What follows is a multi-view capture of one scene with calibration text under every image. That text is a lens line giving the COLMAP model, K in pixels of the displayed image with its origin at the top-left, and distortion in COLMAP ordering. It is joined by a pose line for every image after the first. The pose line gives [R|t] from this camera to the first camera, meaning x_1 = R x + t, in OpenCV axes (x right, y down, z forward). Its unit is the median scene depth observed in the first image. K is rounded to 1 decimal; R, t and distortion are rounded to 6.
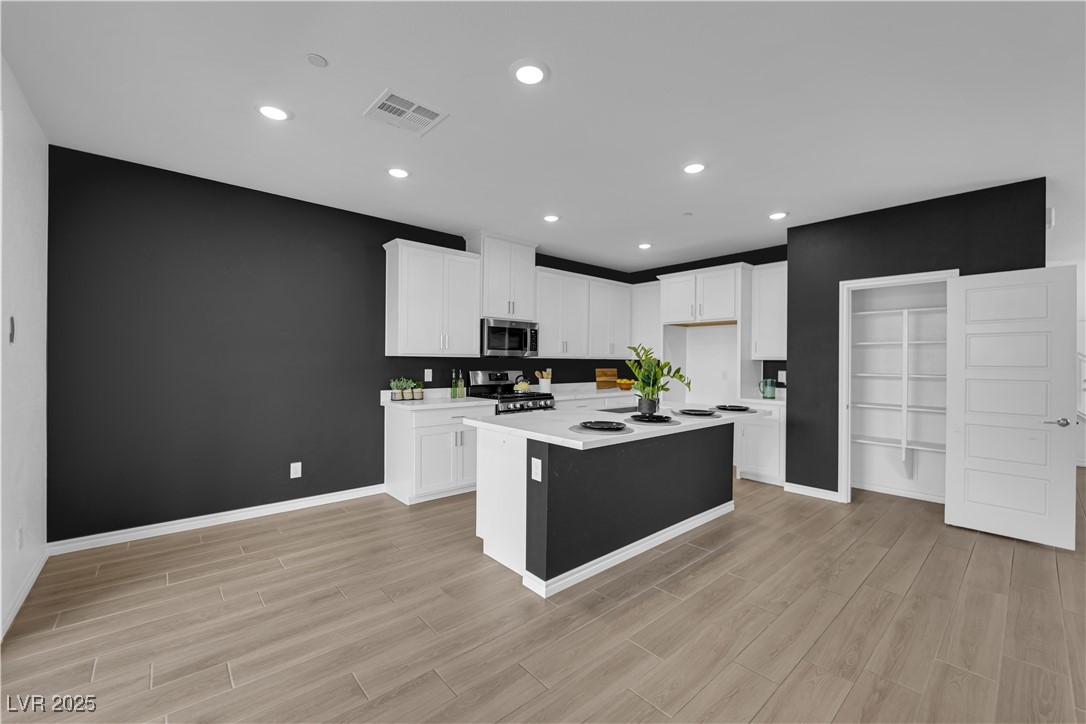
lens RADIAL K [[439.2, 0, 550.7], [0, 439.2, 359.8], [0, 0, 1]] dist [-0.008623, -0.001481]
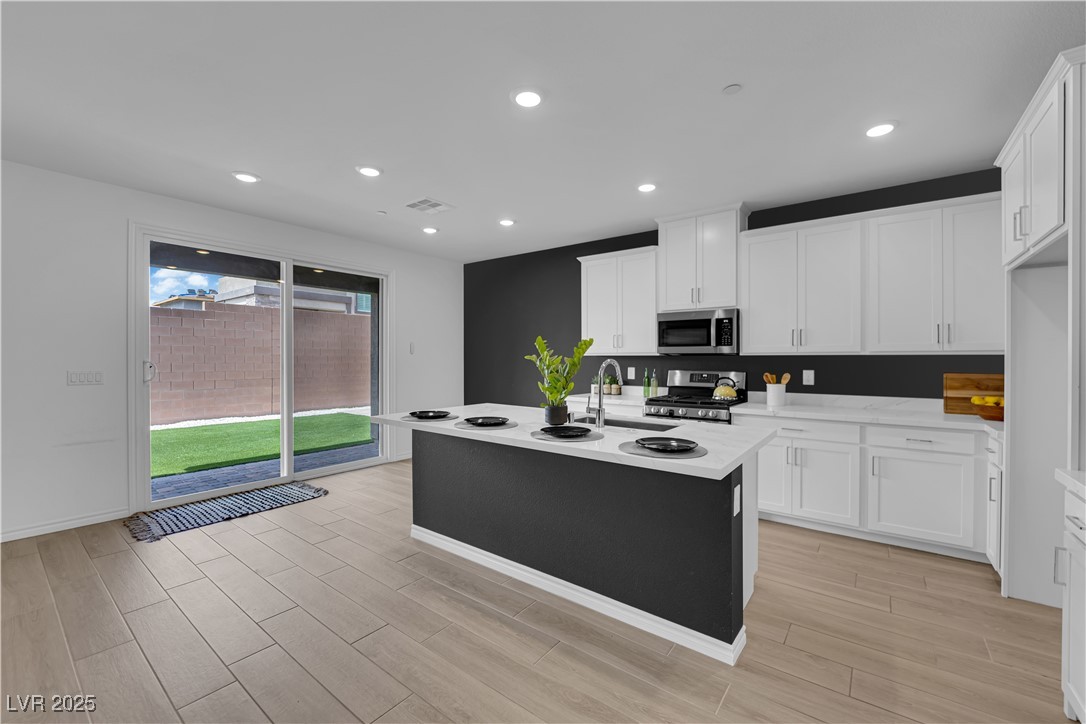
lens RADIAL K [[439.2, 0, 543.5], [0, 439.2, 361.7], [0, 0, 1]] dist [-0.008623, -0.001481]
pose [[0.188256, -0.000817, -0.982120, 0.675982], [0.002233, 0.999997, -0.000404, 0.007771], [0.982117, -0.002117, 0.188258, 0.563790]]
